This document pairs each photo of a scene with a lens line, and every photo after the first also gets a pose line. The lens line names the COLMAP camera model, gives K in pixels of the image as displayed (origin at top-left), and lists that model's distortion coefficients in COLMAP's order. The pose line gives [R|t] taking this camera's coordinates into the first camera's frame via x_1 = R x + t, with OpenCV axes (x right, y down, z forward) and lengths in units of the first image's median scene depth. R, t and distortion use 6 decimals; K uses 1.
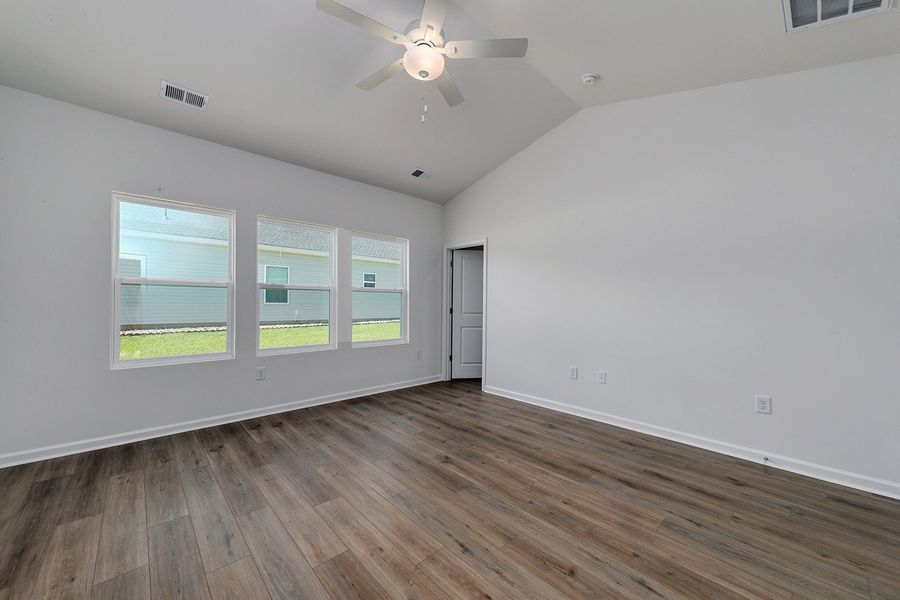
lens RADIAL K [[342.0, 0, 449.3], [0, 342.0, 299.9], [0, 0, 1]] dist [0.015767, 0.000100]
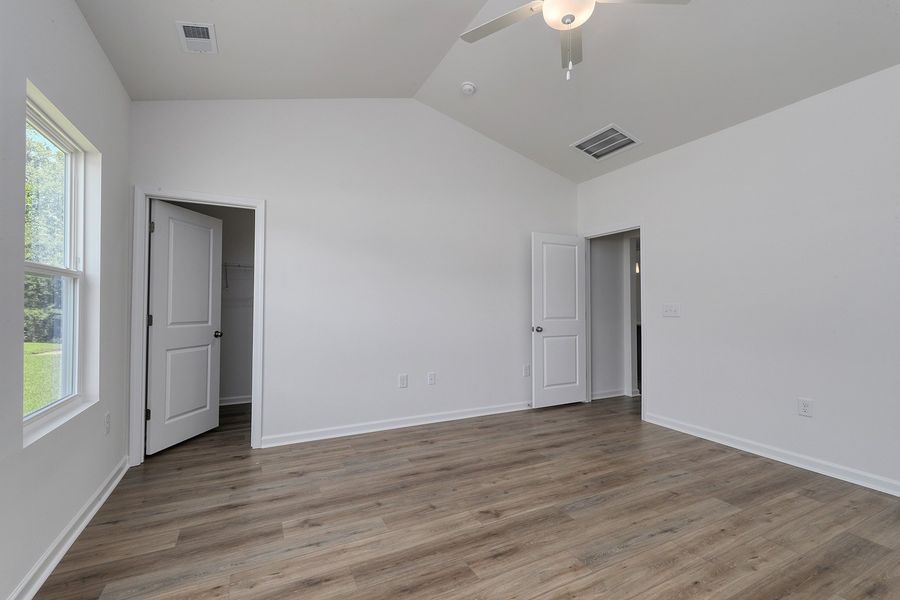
lens RADIAL K [[391.6, 0, 446.6], [0, 391.6, 297.8], [0, 0, 1]] dist [0.009168, -0.000854]
pose [[0.275459, 0.014857, 0.961198, -0.716238], [-0.011405, 0.999861, -0.012187, 0.001027], [-0.961245, -0.007606, 0.275590, 0.702206]]
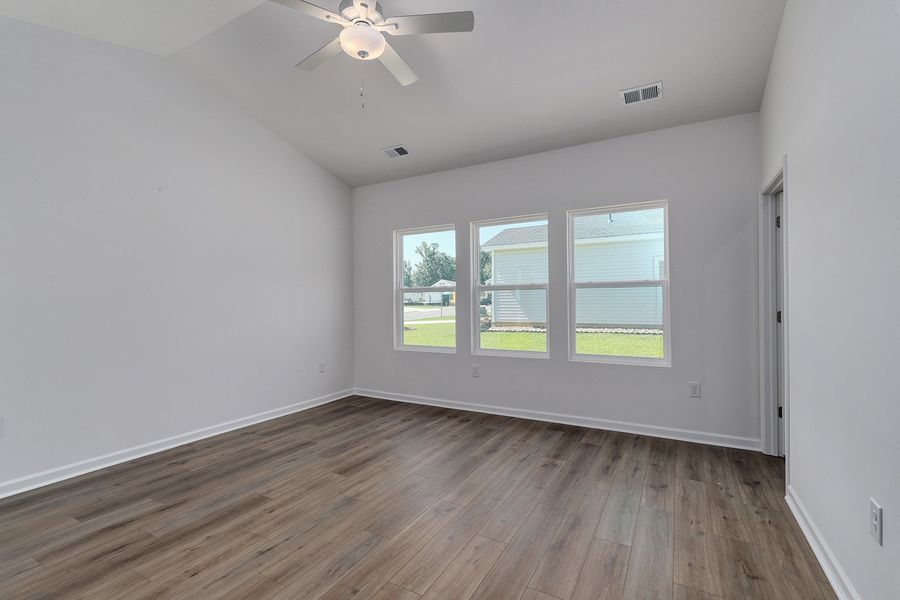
lens RADIAL K [[407.4, 0, 448.1], [0, 407.4, 305.9], [0, 0, 1]] dist [0.005105, -0.002051]
pose [[0.311497, -0.001811, -0.950245, 0.697738], [0.018132, 0.999827, 0.004038, 0.007880], [0.950074, -0.018488, 0.311476, 0.602002]]
